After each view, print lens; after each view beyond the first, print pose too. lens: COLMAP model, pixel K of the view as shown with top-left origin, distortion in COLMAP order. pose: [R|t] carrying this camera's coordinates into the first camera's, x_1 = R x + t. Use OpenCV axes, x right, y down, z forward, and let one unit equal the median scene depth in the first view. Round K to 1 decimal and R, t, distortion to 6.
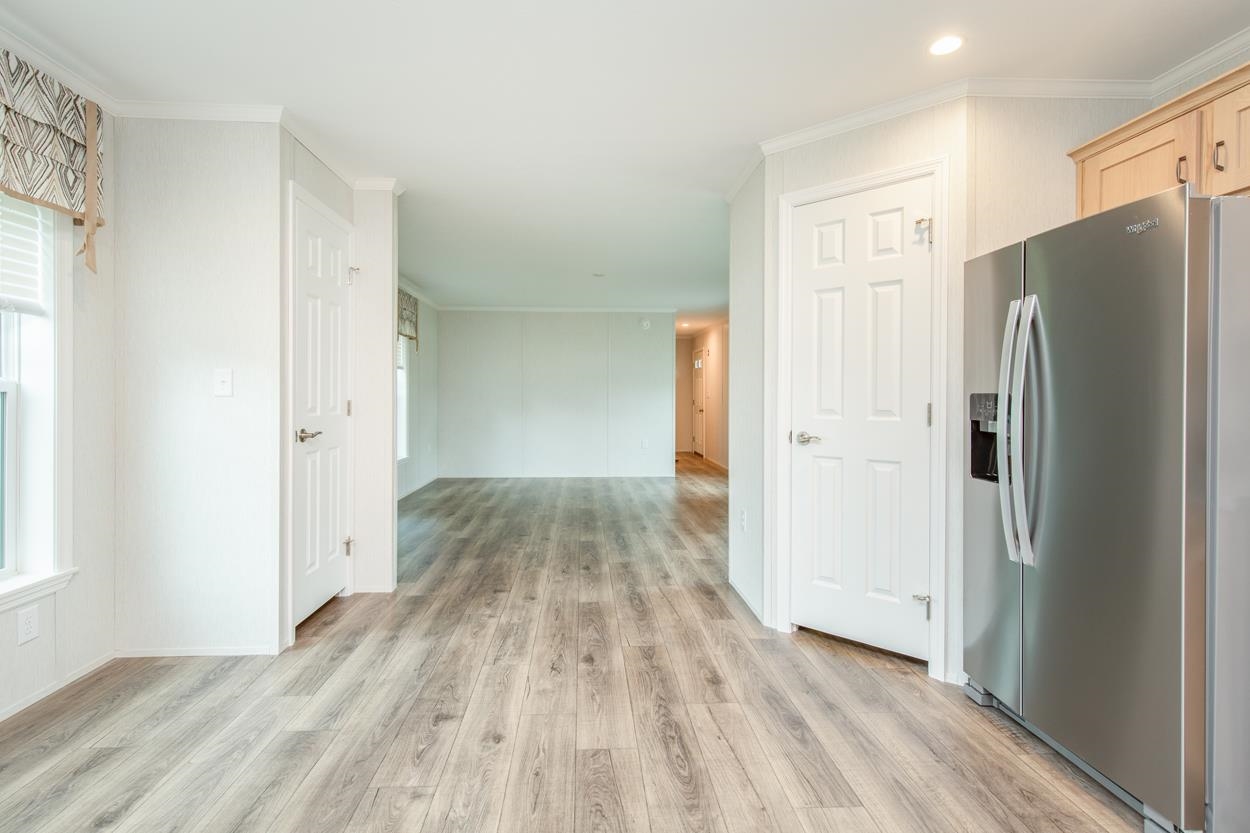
lens RADIAL K [[579.6, 0, 612.0], [0, 579.6, 402.0], [0, 0, 1]] dist [0.004281, -0.000517]
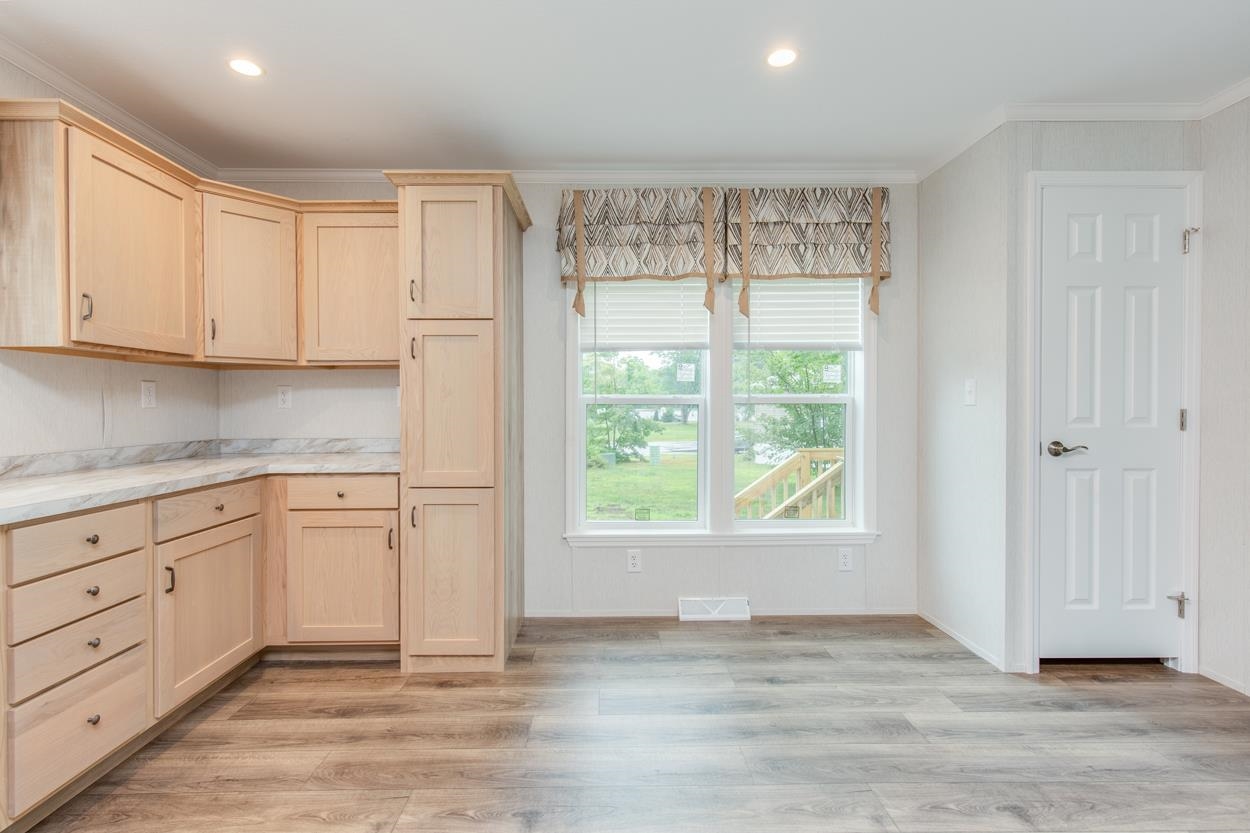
lens RADIAL K [[571.1, 0, 605.9], [0, 571.1, 411.8], [0, 0, 1]] dist [0.002778, -0.000393]
pose [[-0.048219, 0.003085, -0.998832, 0.445928], [-0.004683, 0.999984, 0.003315, 0.001999], [0.998826, 0.004837, -0.048204, 0.420722]]
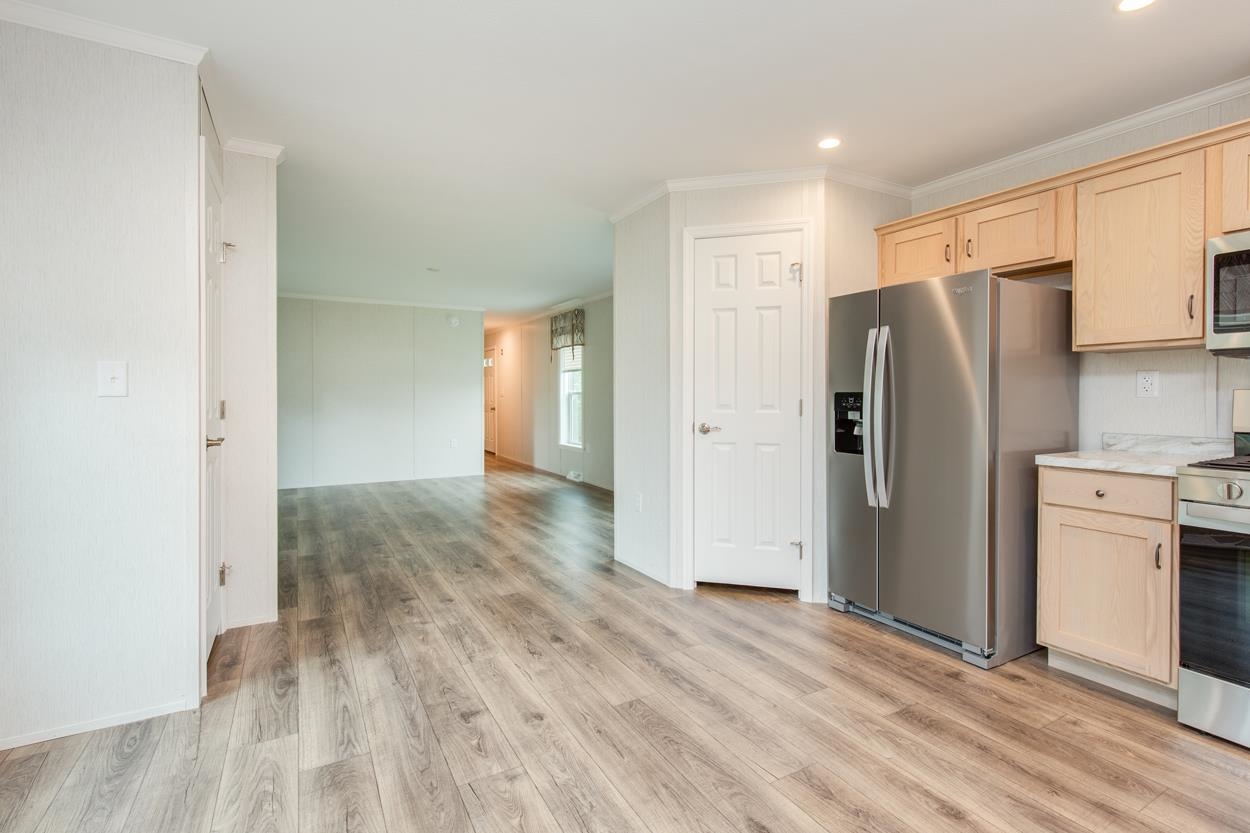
lens RADIAL K [[574.6, 0, 623.4], [0, 574.6, 406.4], [0, 0, 1]] dist [0.003041, -0.000622]
pose [[0.892756, -0.013171, 0.450347, -0.436214], [0.008140, 0.999881, 0.013106, -0.003707], [-0.450466, -0.008035, 0.892757, -0.009903]]
